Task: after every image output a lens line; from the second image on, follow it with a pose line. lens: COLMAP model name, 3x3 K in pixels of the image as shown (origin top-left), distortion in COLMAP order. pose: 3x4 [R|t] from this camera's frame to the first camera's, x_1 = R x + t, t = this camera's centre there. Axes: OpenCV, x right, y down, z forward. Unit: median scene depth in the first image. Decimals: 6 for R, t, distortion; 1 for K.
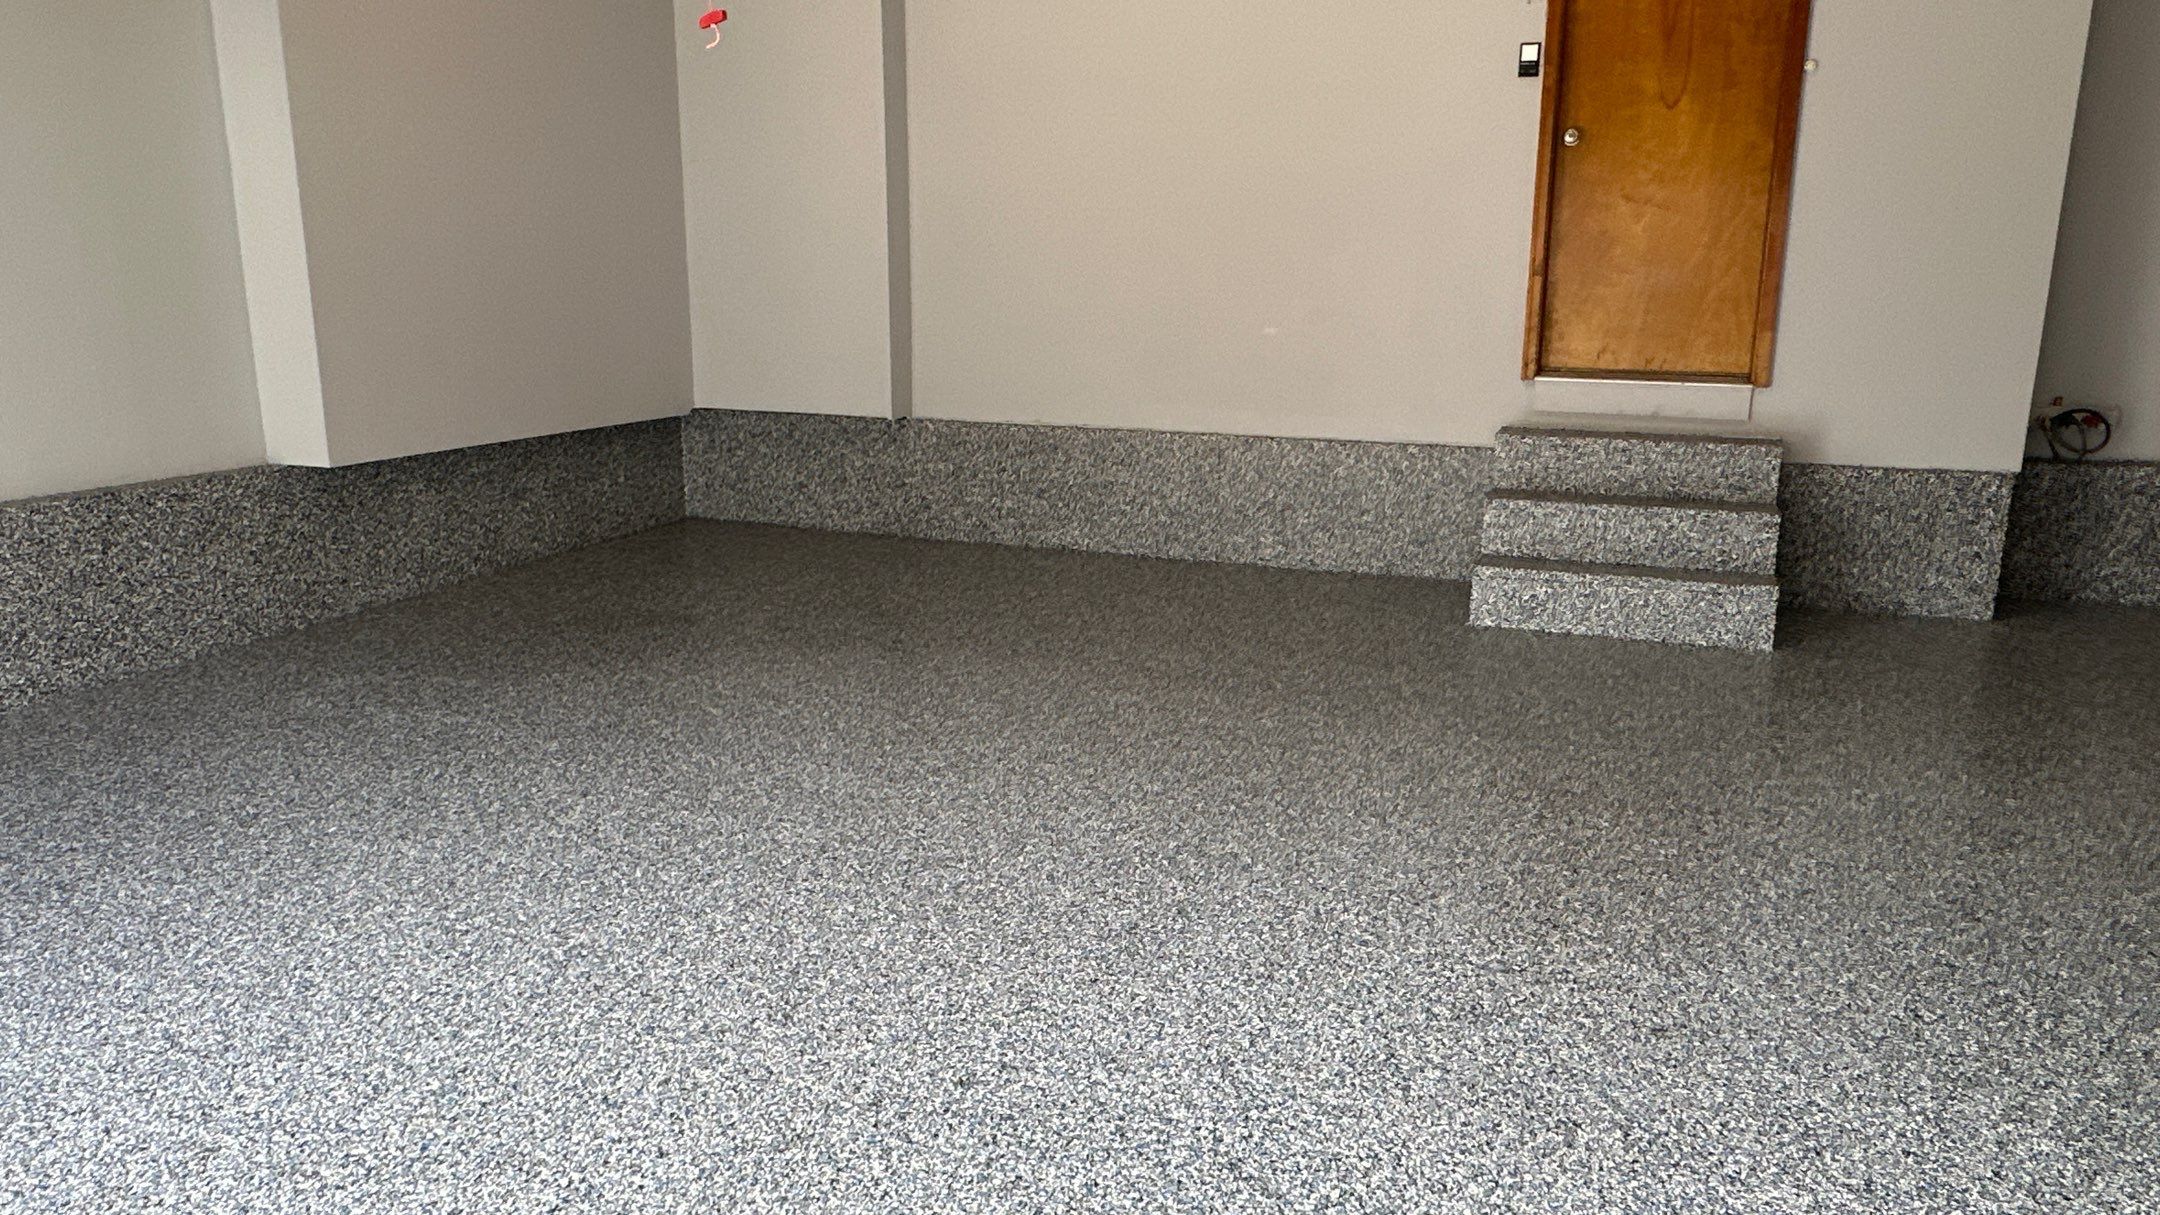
lens RADIAL K [[1470.9, 0, 1084.3], [0, 1470.9, 606.8], [0, 0, 1]] dist [-0.002668, -0.001368]
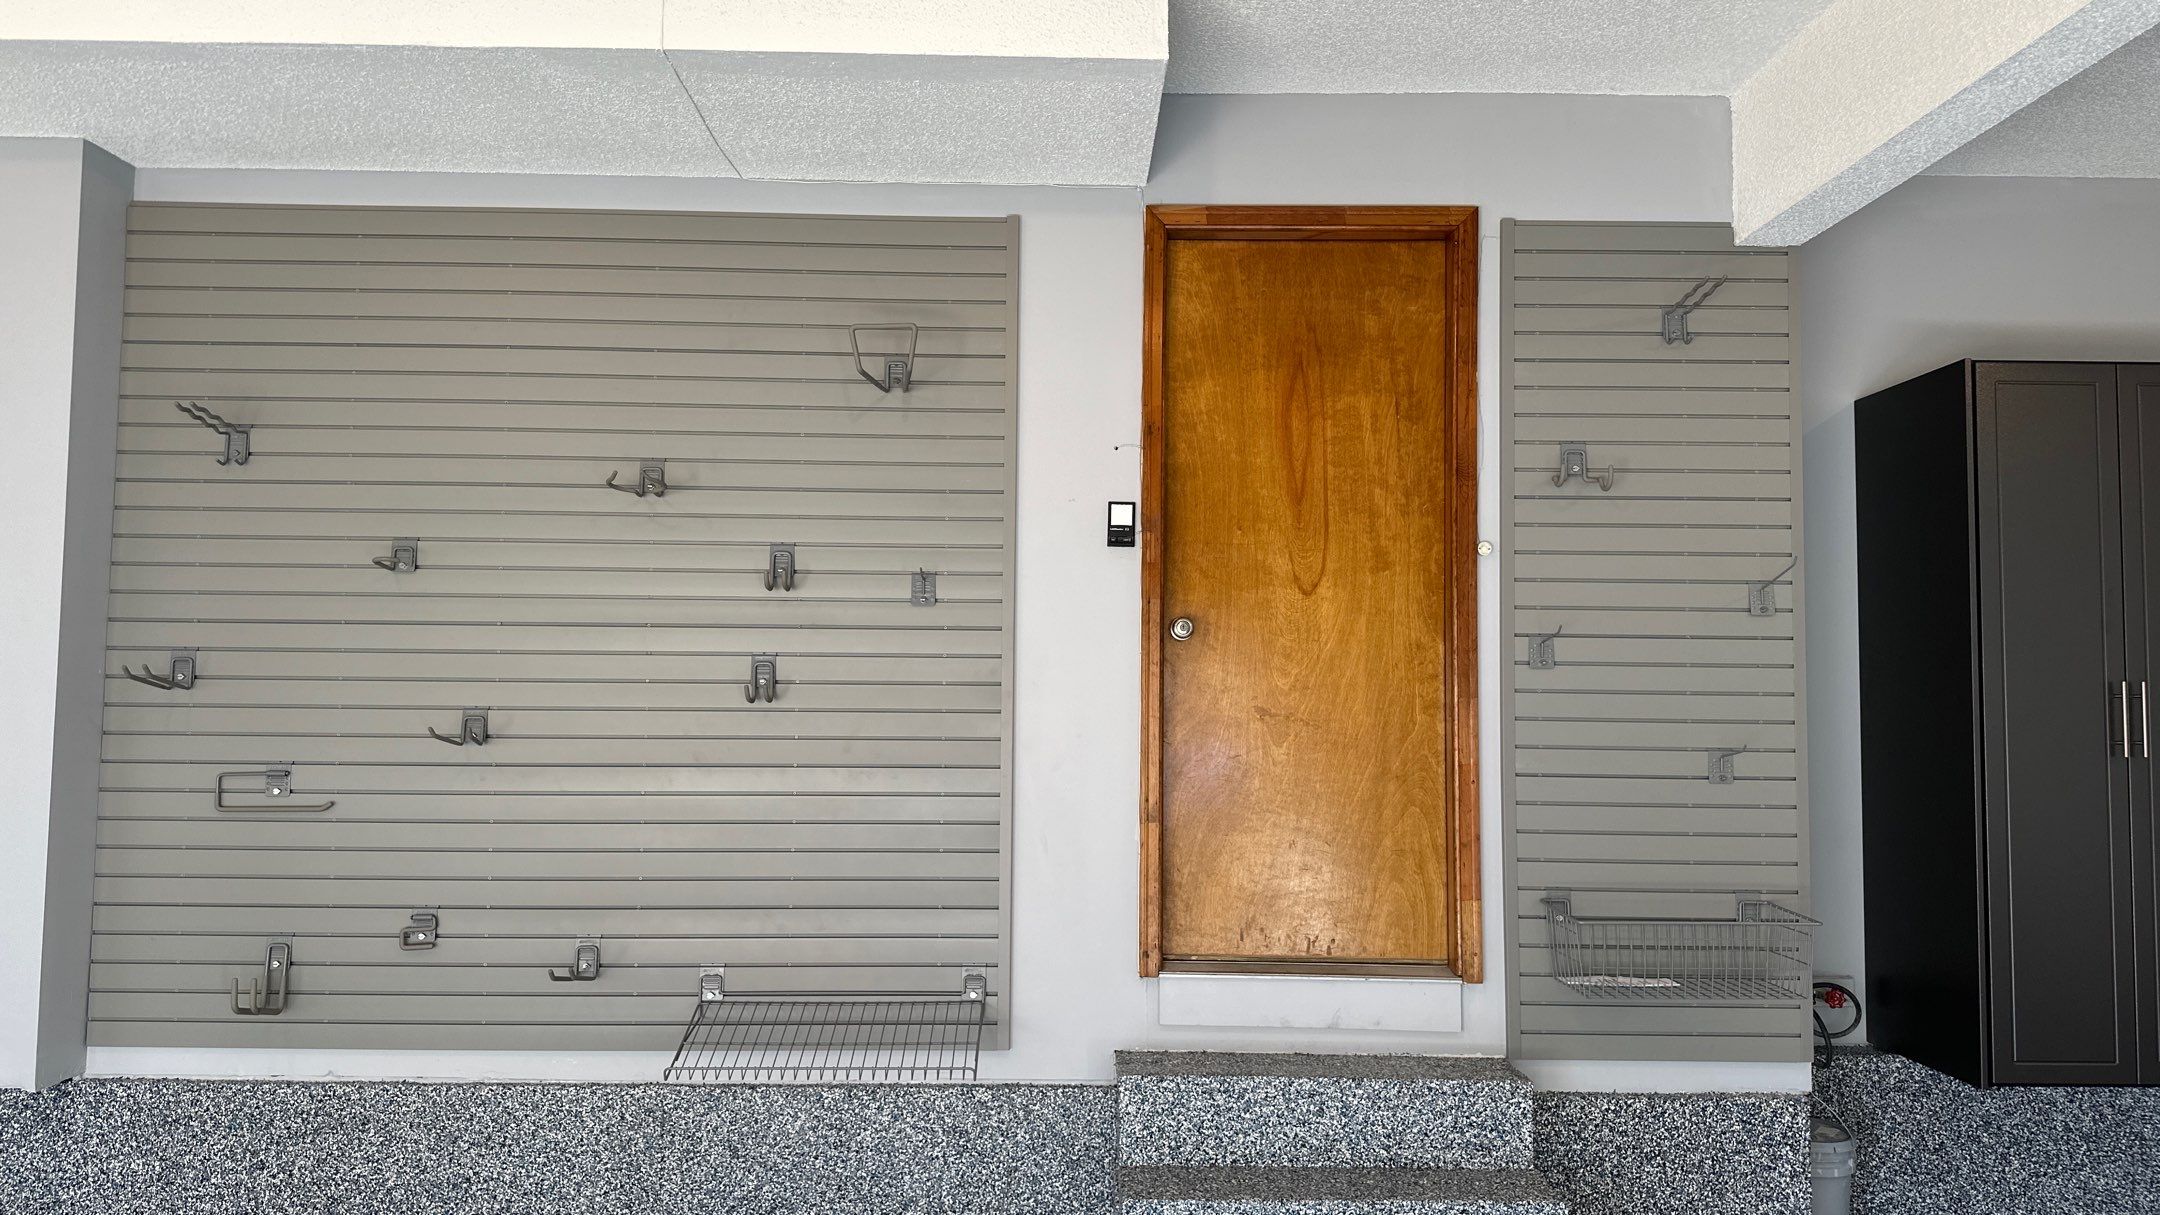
lens RADIAL K [[1483.4, 0, 1080.0], [0, 1483.4, 607.5], [0, 0, 1]] dist [0.083306, -0.115036]
pose [[0.929680, 0.028481, 0.367265, 0.023058], [0.080169, 0.957466, -0.277186, -0.141474], [-0.359539, 0.287137, 0.887854, 0.398493]]
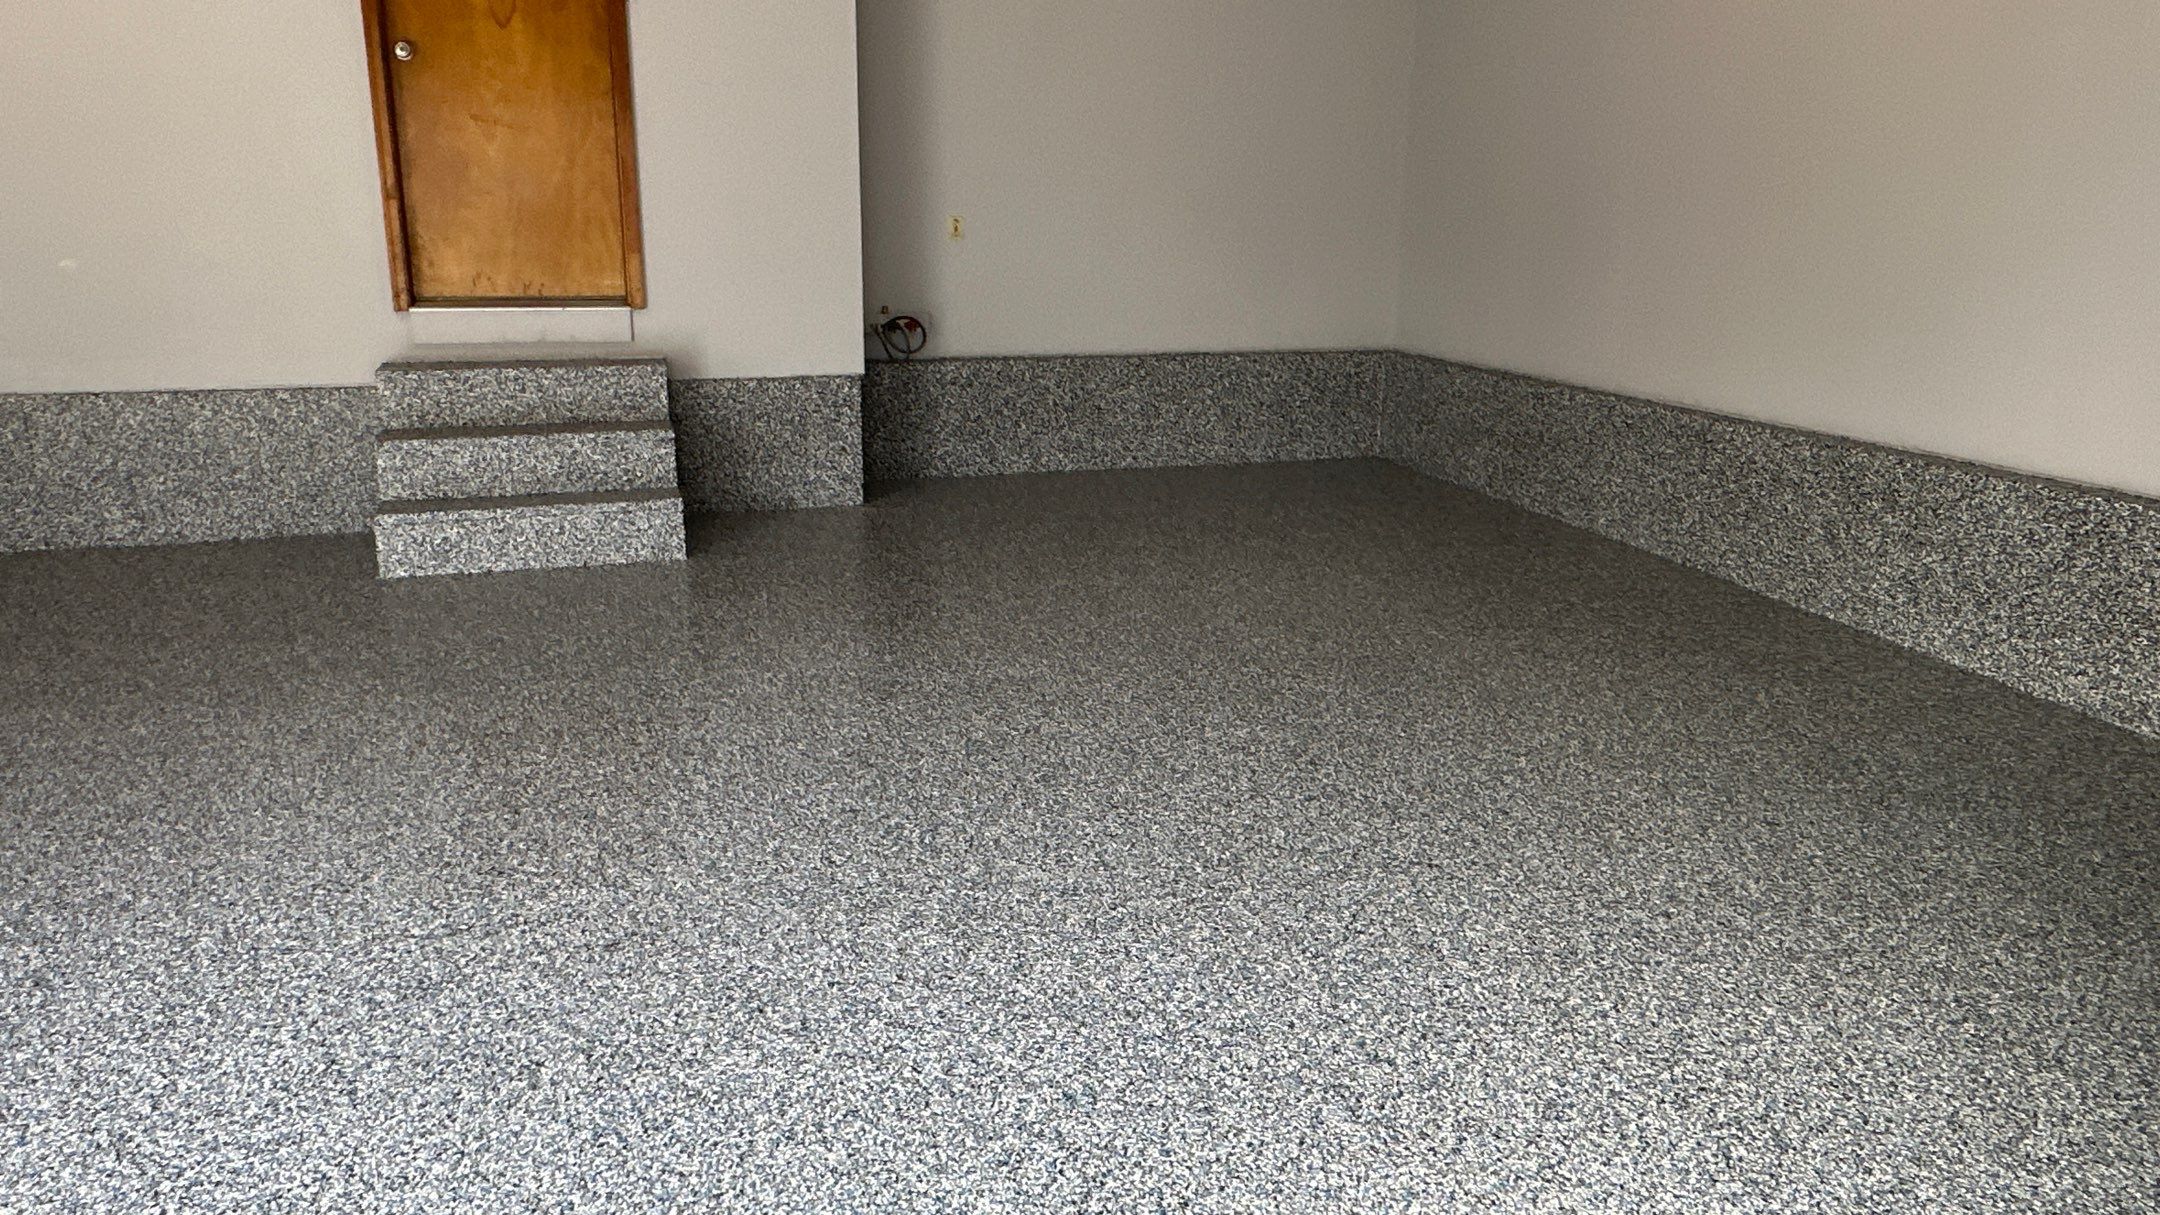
lens RADIAL K [[1470.9, 0, 1084.3], [0, 1470.9, 606.8], [0, 0, 1]] dist [-0.002668, -0.001368]
pose [[0.766219, -0.167153, 0.620458, 0.022847], [0.136183, 0.985882, 0.097423, 0.000053], [-0.627982, 0.009848, 0.778165, -0.004321]]
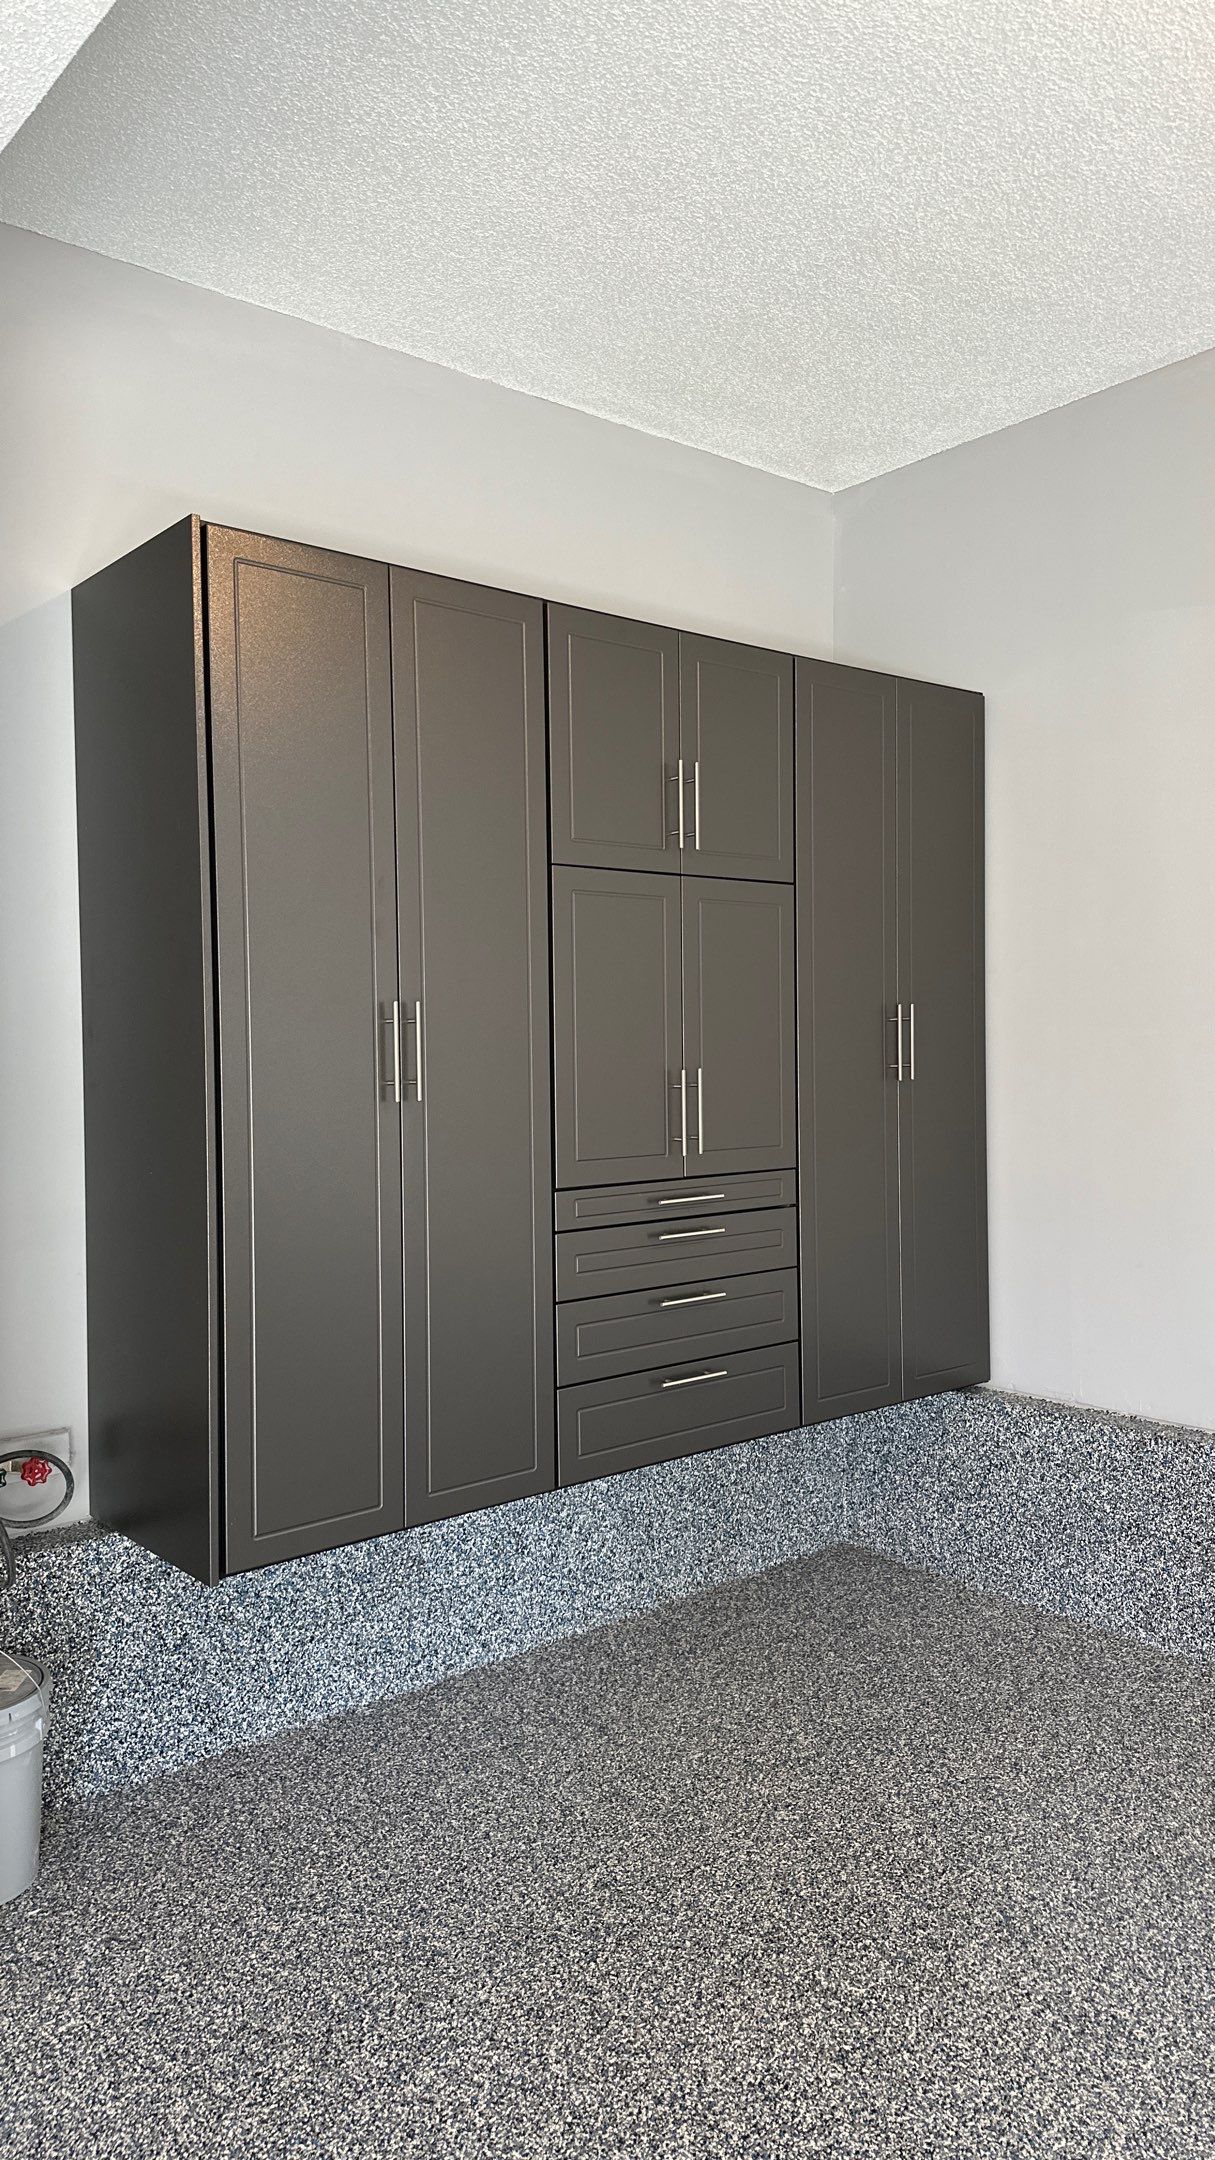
lens RADIAL K [[1501.2, 0, 607.5], [0, 1501.2, 1080.0], [0, 0, 1]] dist [0.211710, -0.463503]
pose [[0.486432, -0.033889, 0.873061, 0.325747], [0.217171, 0.972577, -0.083246, -0.179424], [-0.846298, 0.230097, 0.480452, 0.555241]]
